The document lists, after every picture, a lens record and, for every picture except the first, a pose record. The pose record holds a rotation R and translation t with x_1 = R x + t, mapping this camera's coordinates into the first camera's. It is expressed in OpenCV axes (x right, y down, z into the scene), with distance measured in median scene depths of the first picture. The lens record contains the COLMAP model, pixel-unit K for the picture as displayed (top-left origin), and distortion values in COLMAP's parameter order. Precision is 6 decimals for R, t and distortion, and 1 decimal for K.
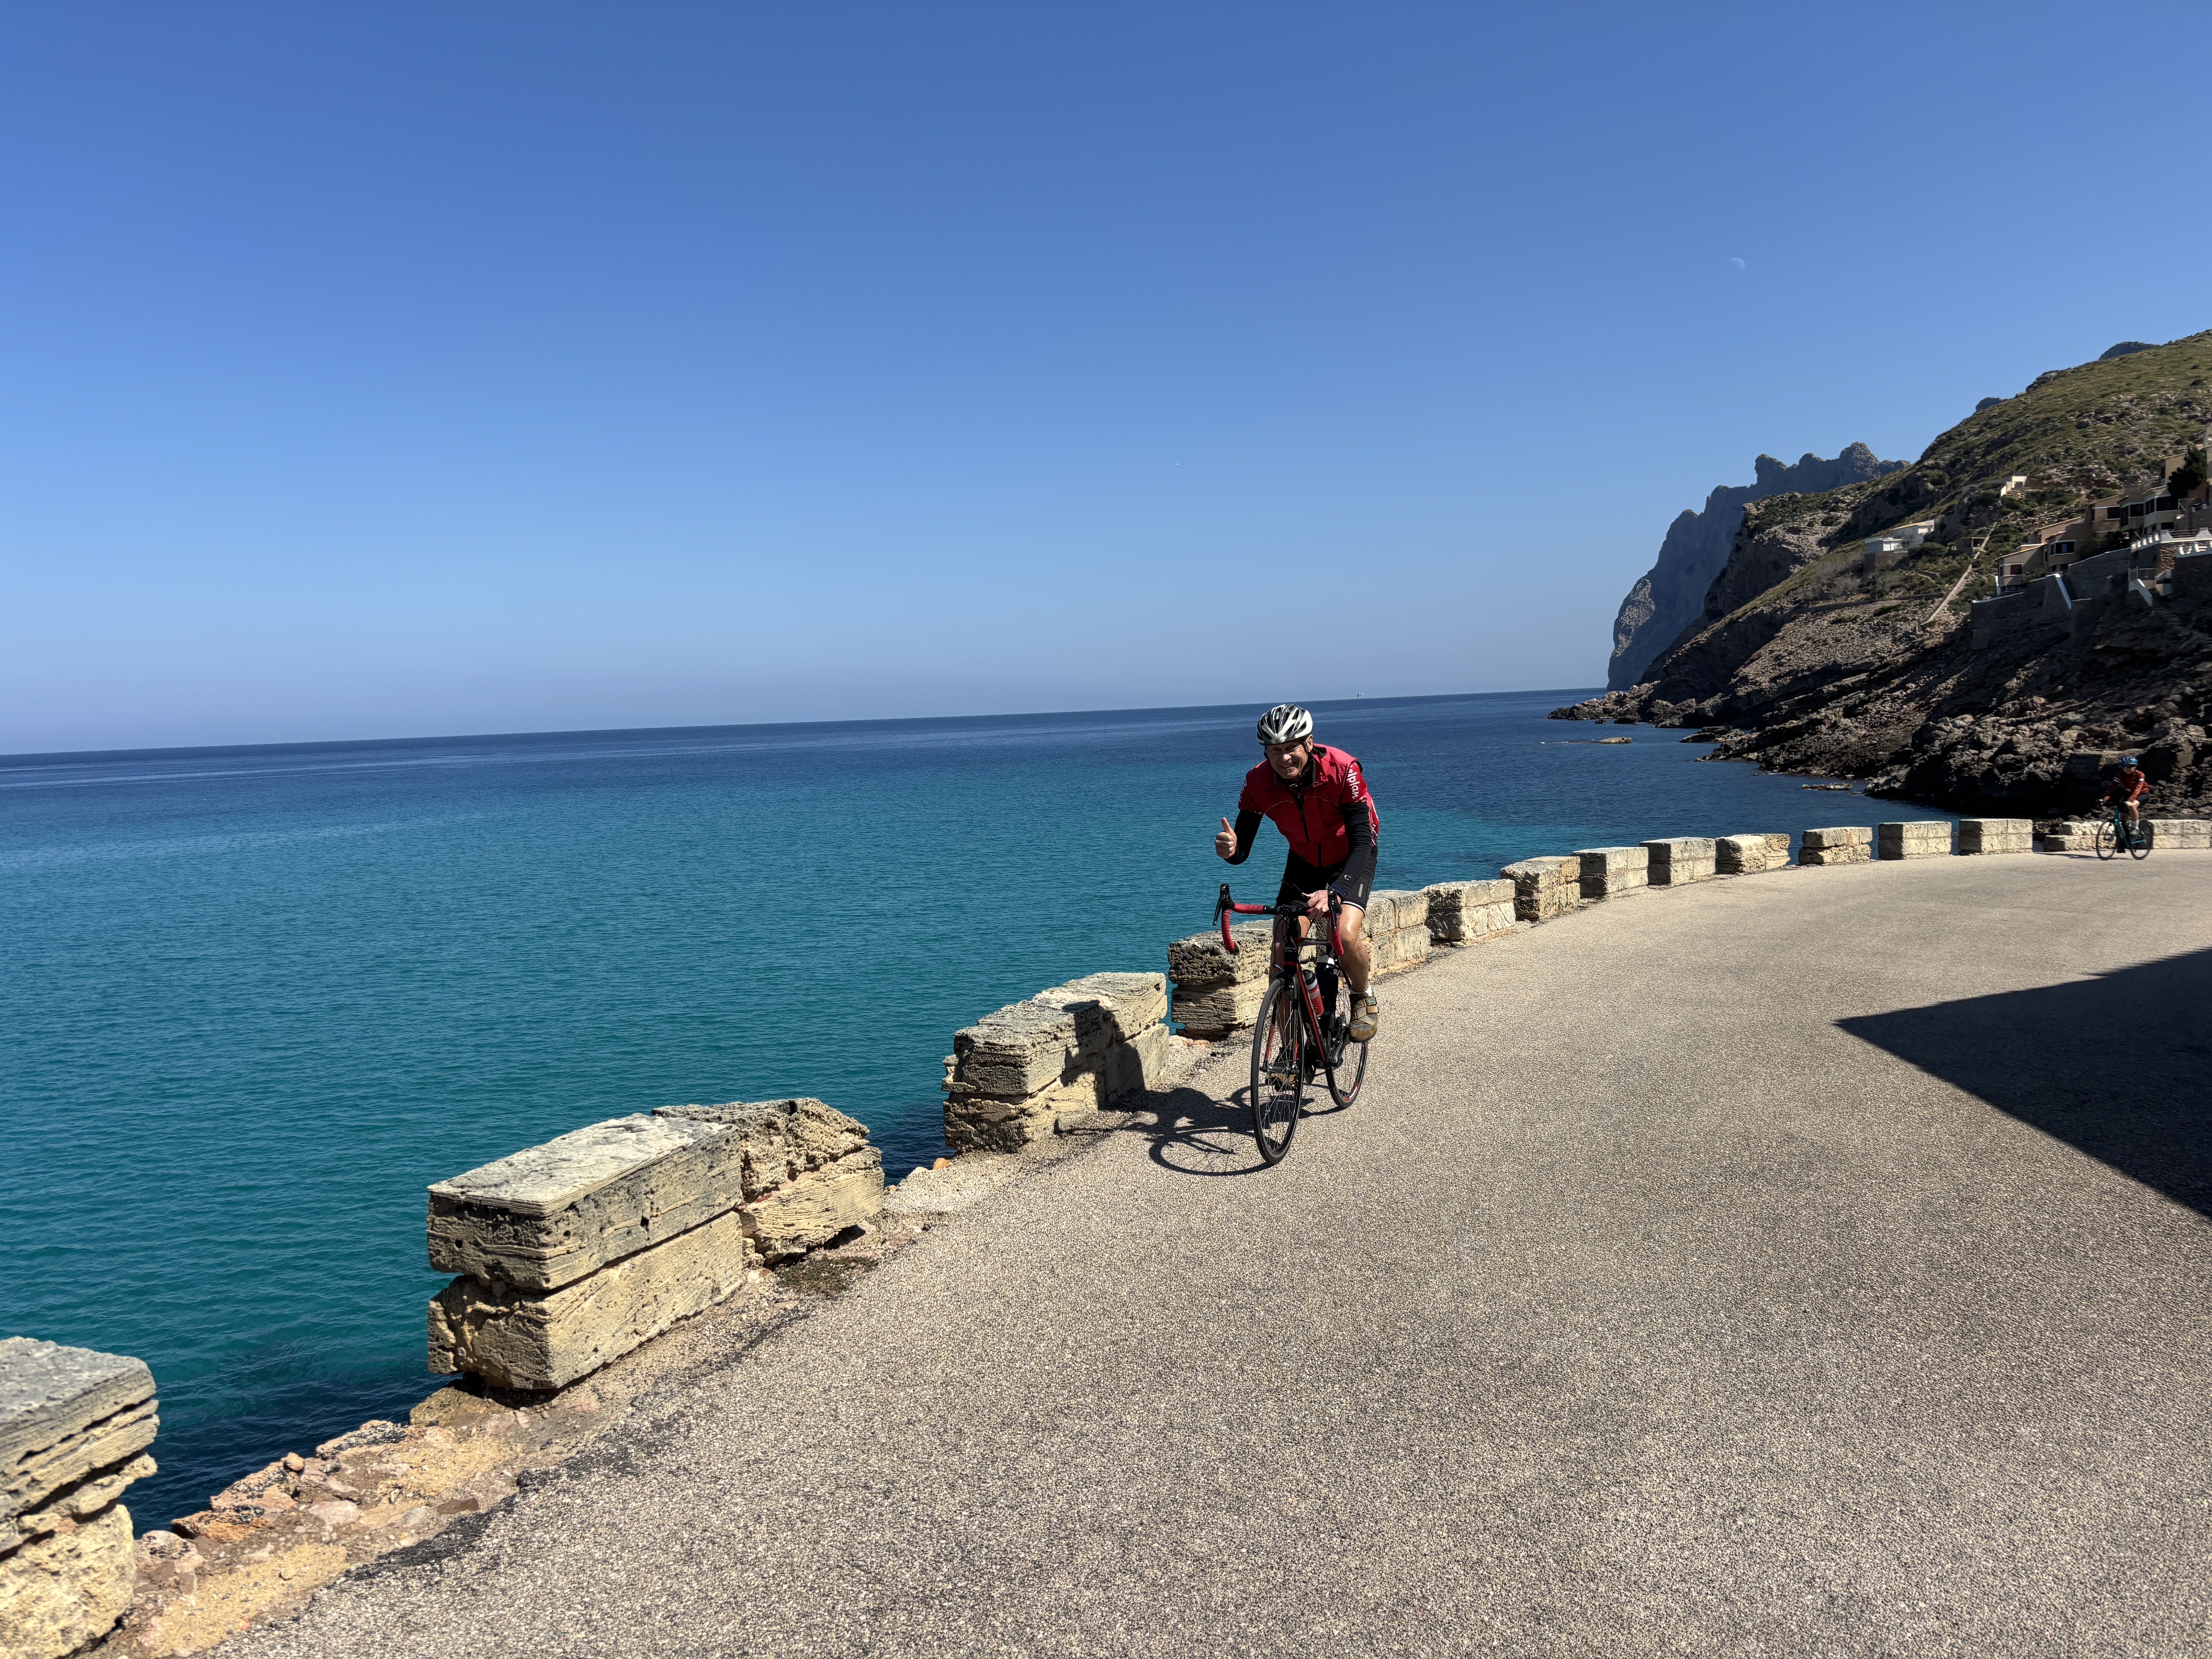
lens RADIAL K [[1664.5, 0, 1093.8], [0, 1664.5, 833.3], [0, 0, 1]] dist [0.041945, -0.049638]
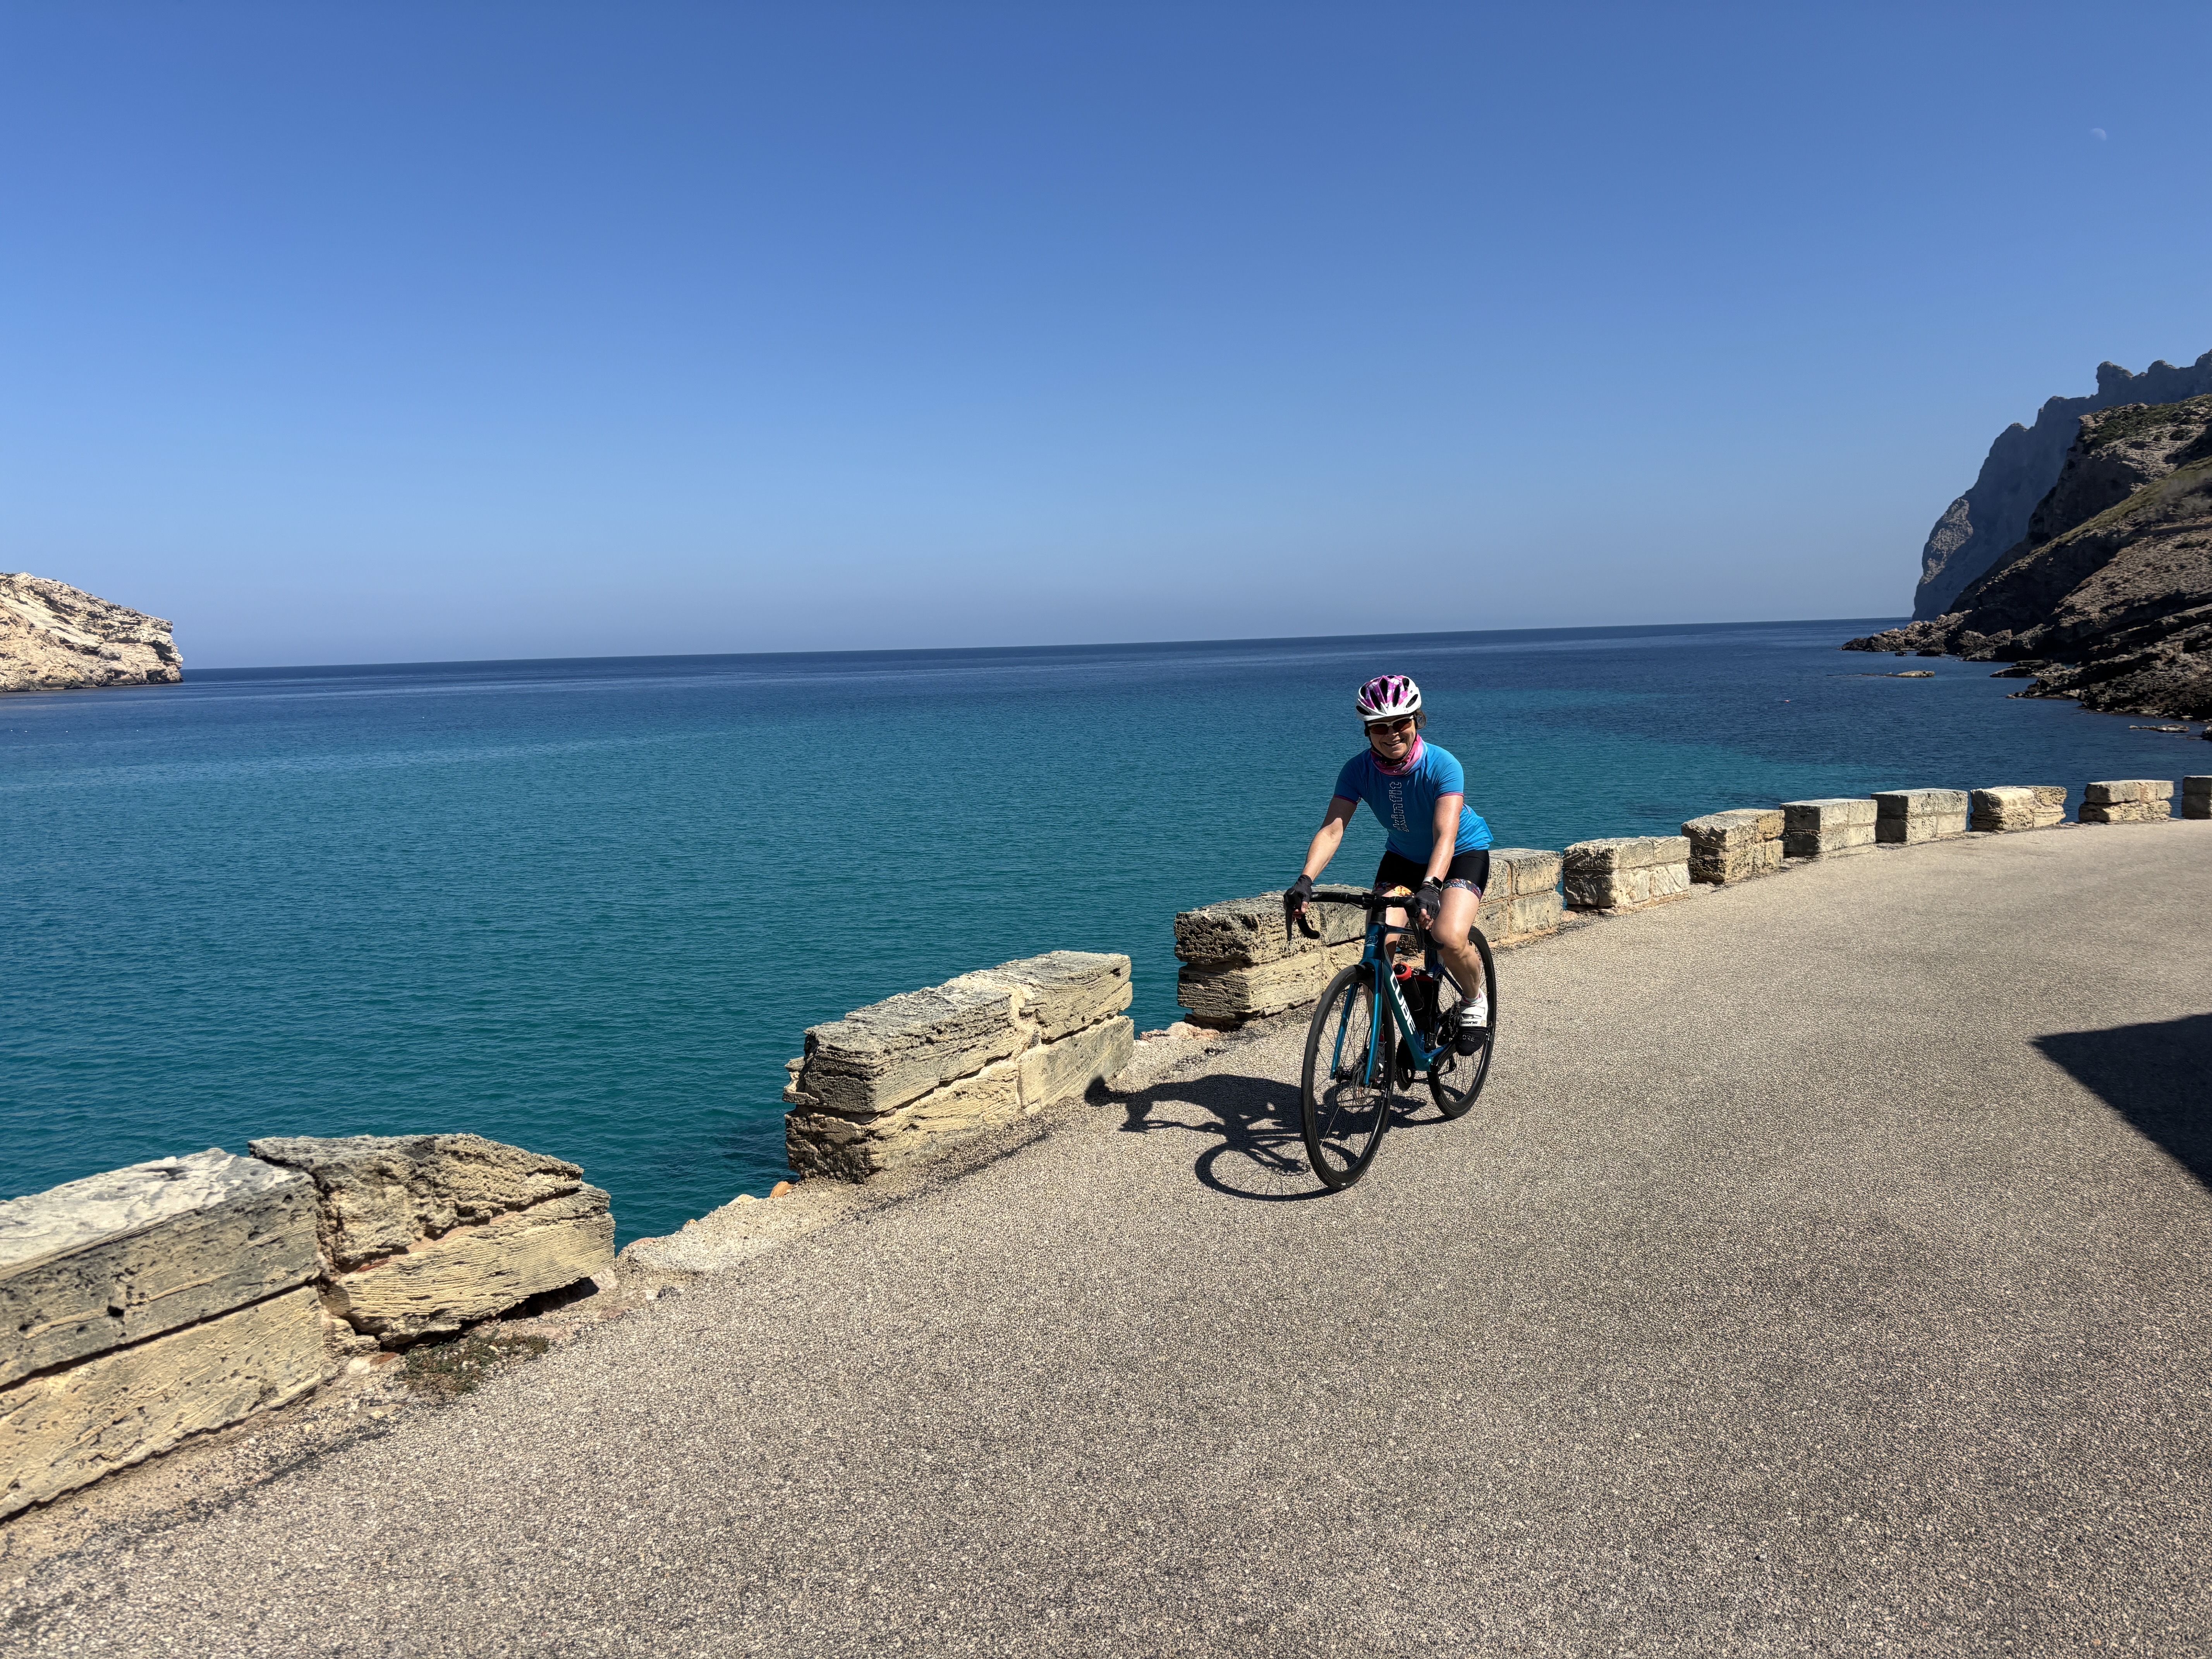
lens RADIAL K [[1664.3, 0, 1091.9], [0, 1664.3, 829.8], [0, 0, 1]] dist [0.038112, -0.044879]
pose [[0.987730, 0.029529, -0.153355, 0.284314], [-0.022842, 0.998718, 0.045184, -0.028891], [0.154493, -0.041126, 0.987138, 0.349556]]
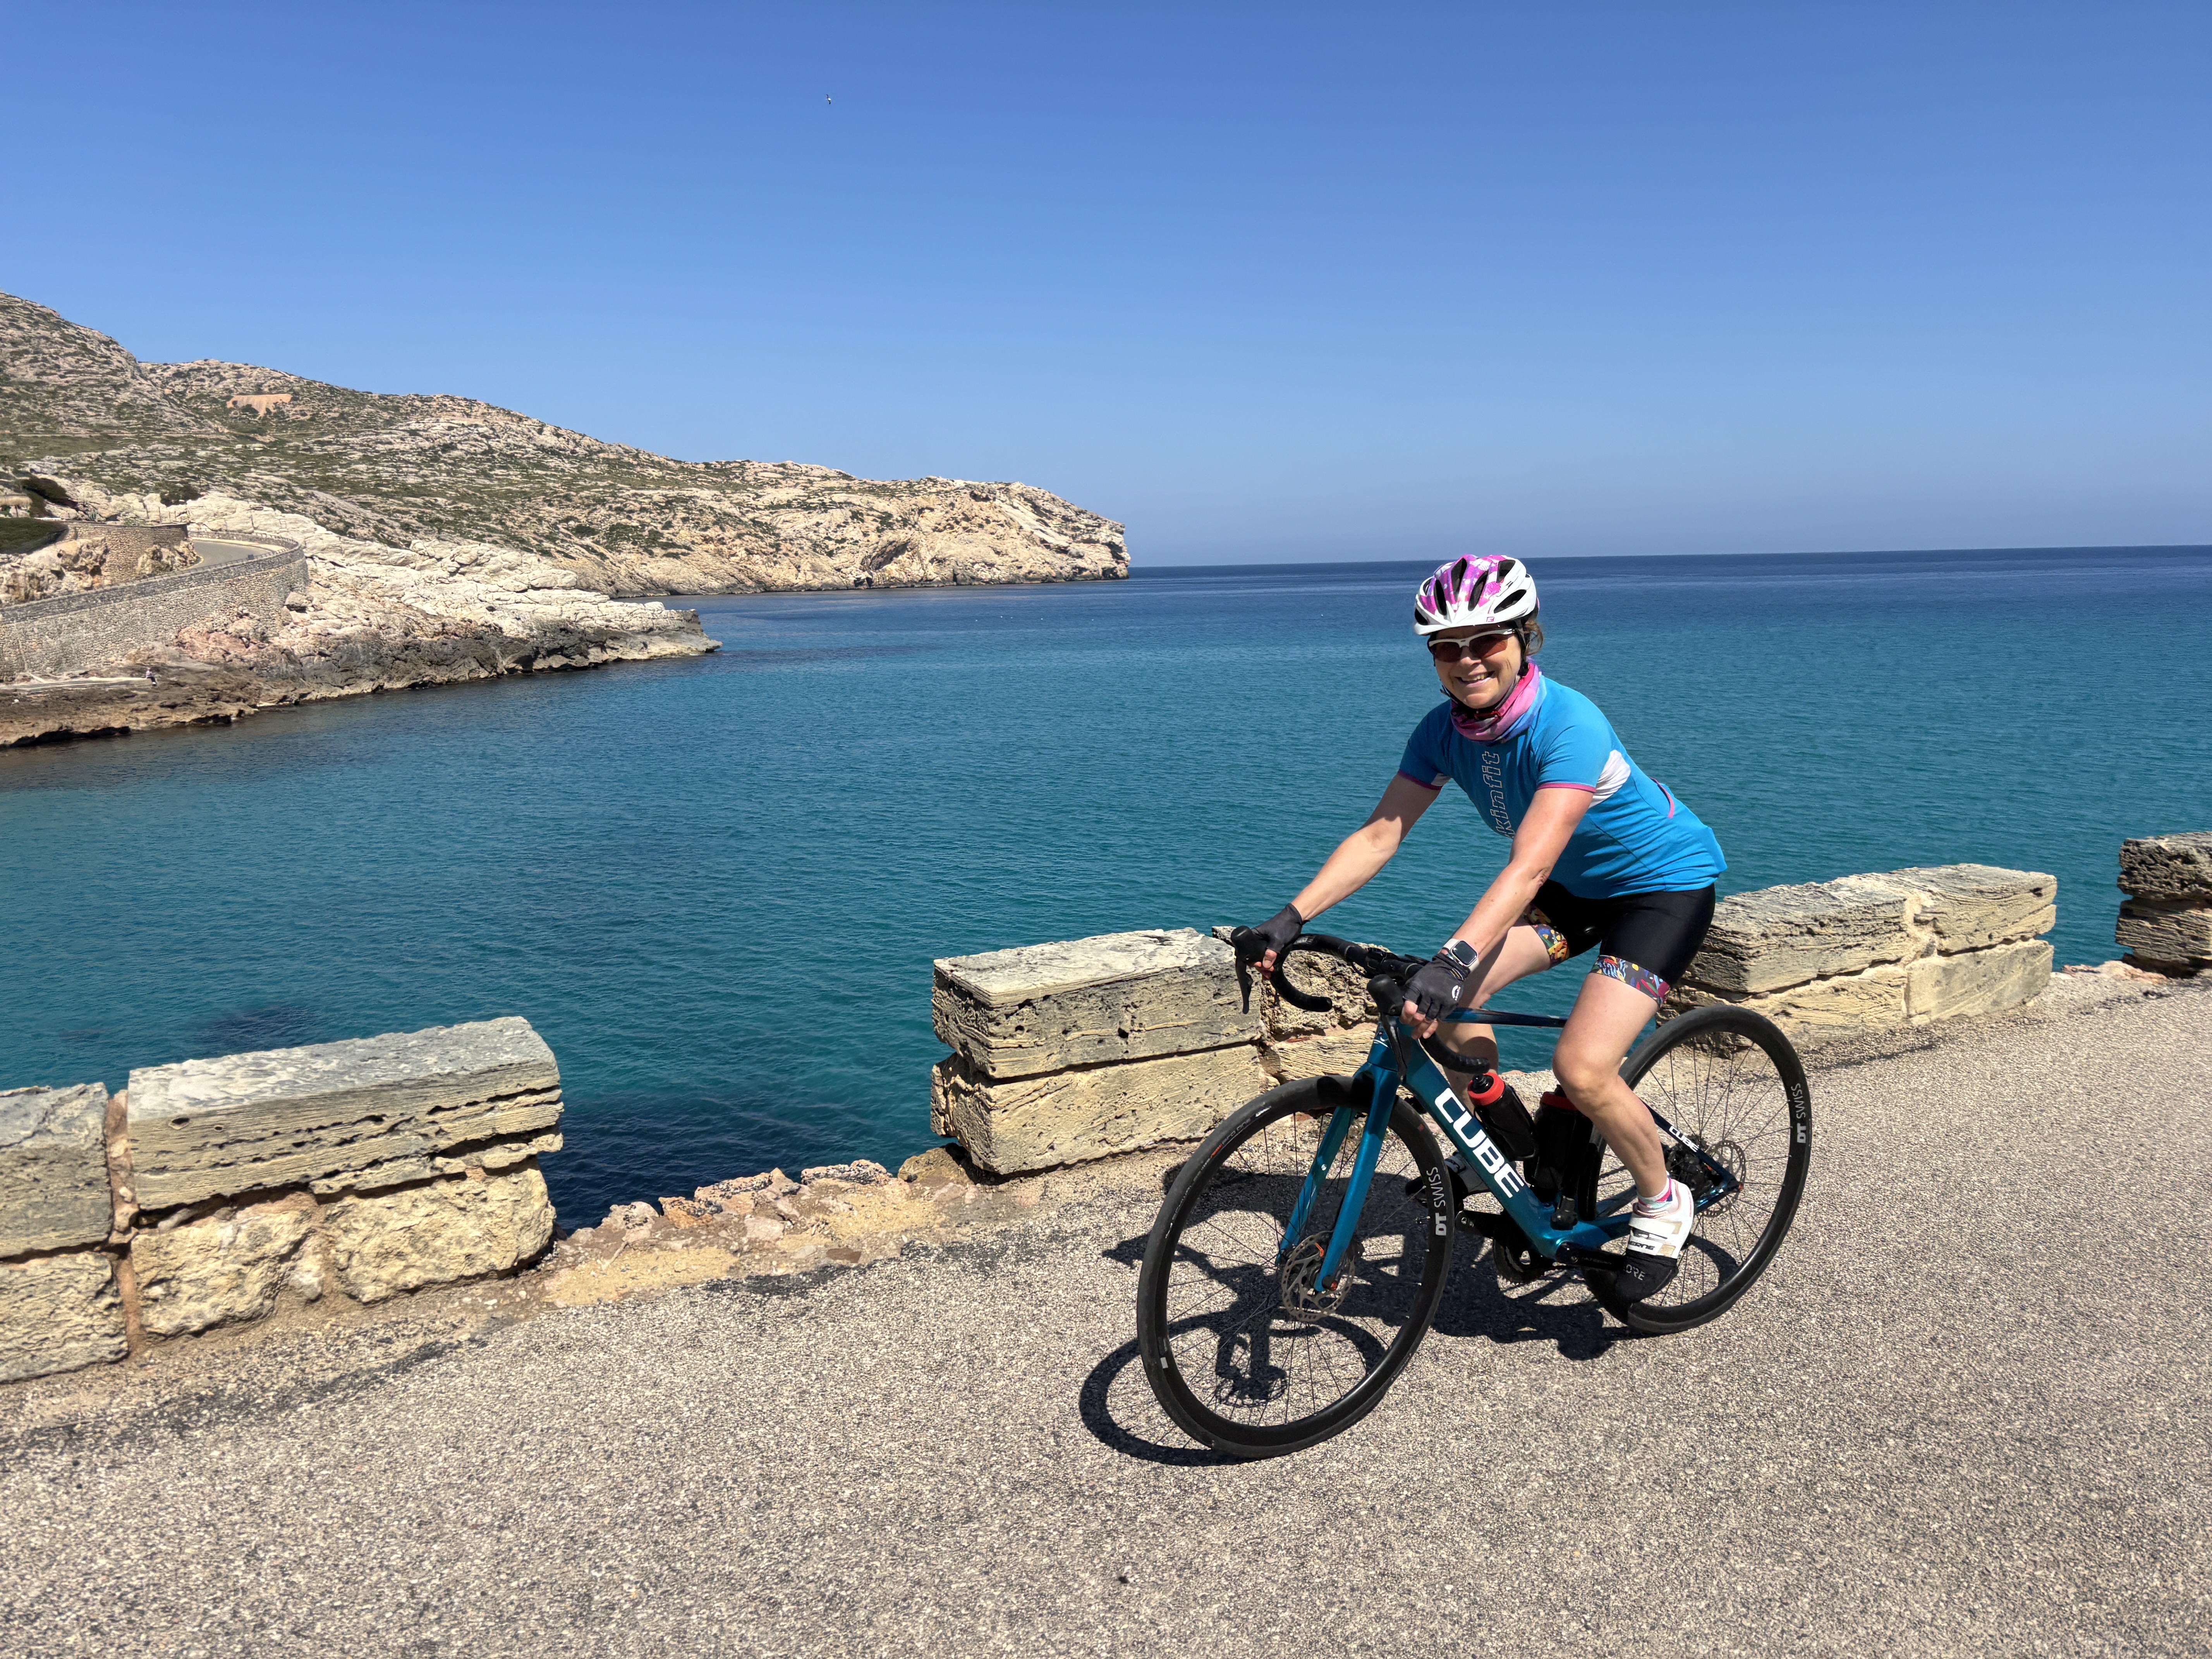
lens RADIAL K [[1666.3, 0, 1097.2], [0, 1666.3, 825.3], [0, 0, 1]] dist [0.036729, -0.033056]
pose [[0.783080, 0.123796, -0.609475, 0.314834], [-0.062082, 0.990654, 0.121455, -0.008618], [0.618814, -0.057271, 0.783447, 0.240935]]
